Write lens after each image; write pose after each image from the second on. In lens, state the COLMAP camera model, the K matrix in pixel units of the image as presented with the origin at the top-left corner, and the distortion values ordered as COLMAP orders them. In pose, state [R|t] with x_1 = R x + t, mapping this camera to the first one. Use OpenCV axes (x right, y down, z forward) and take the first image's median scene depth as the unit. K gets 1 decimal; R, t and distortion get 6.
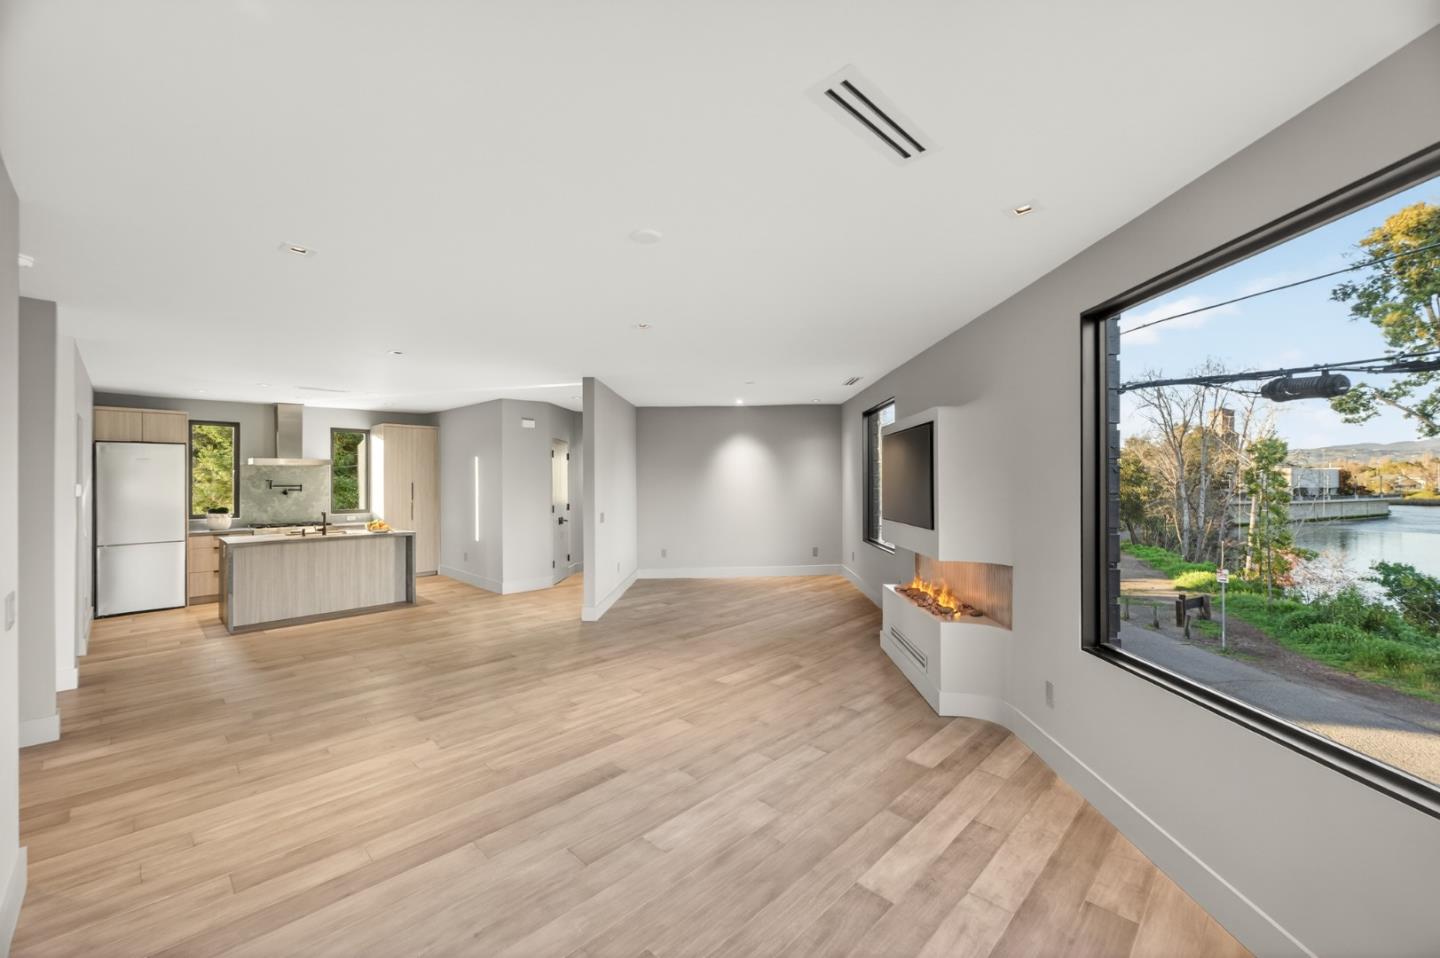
lens RADIAL K [[573.4, 0, 720.0], [0, 573.4, 479.0], [0, 0, 1]] dist [-0.001162, -0.000055]
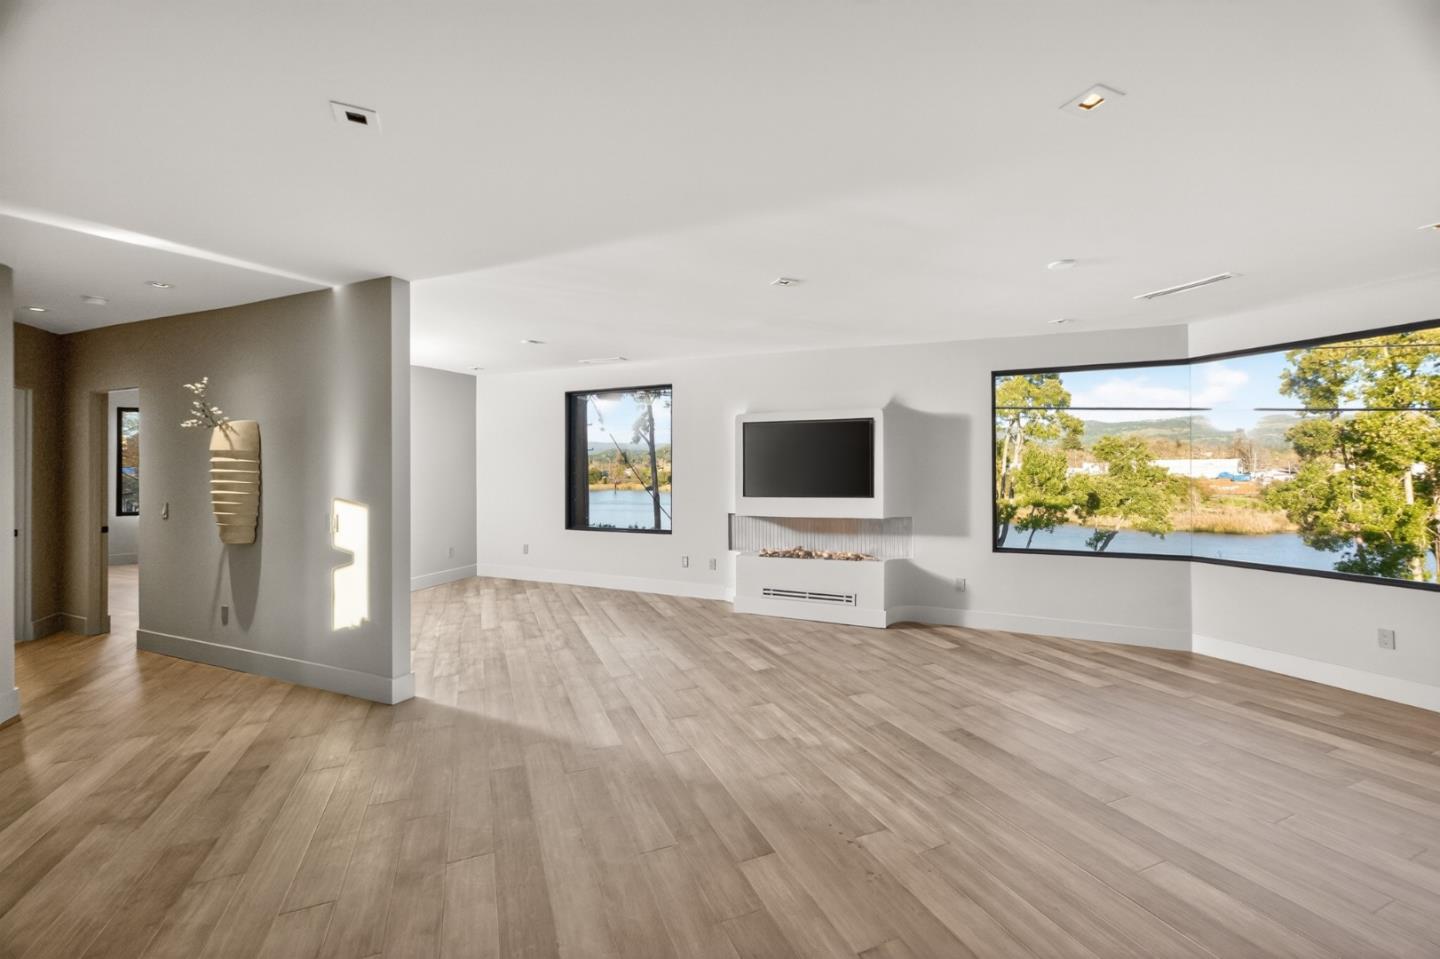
lens RADIAL K [[593.7, 0, 720.0], [0, 593.7, 479.5], [0, 0, 1]] dist [-0.001232, -0.000182]
pose [[0.375896, -0.007657, 0.926630, -1.224567], [-0.005929, 0.999926, 0.010668, 0.038736], [-0.926643, -0.009503, 0.375822, 0.917502]]
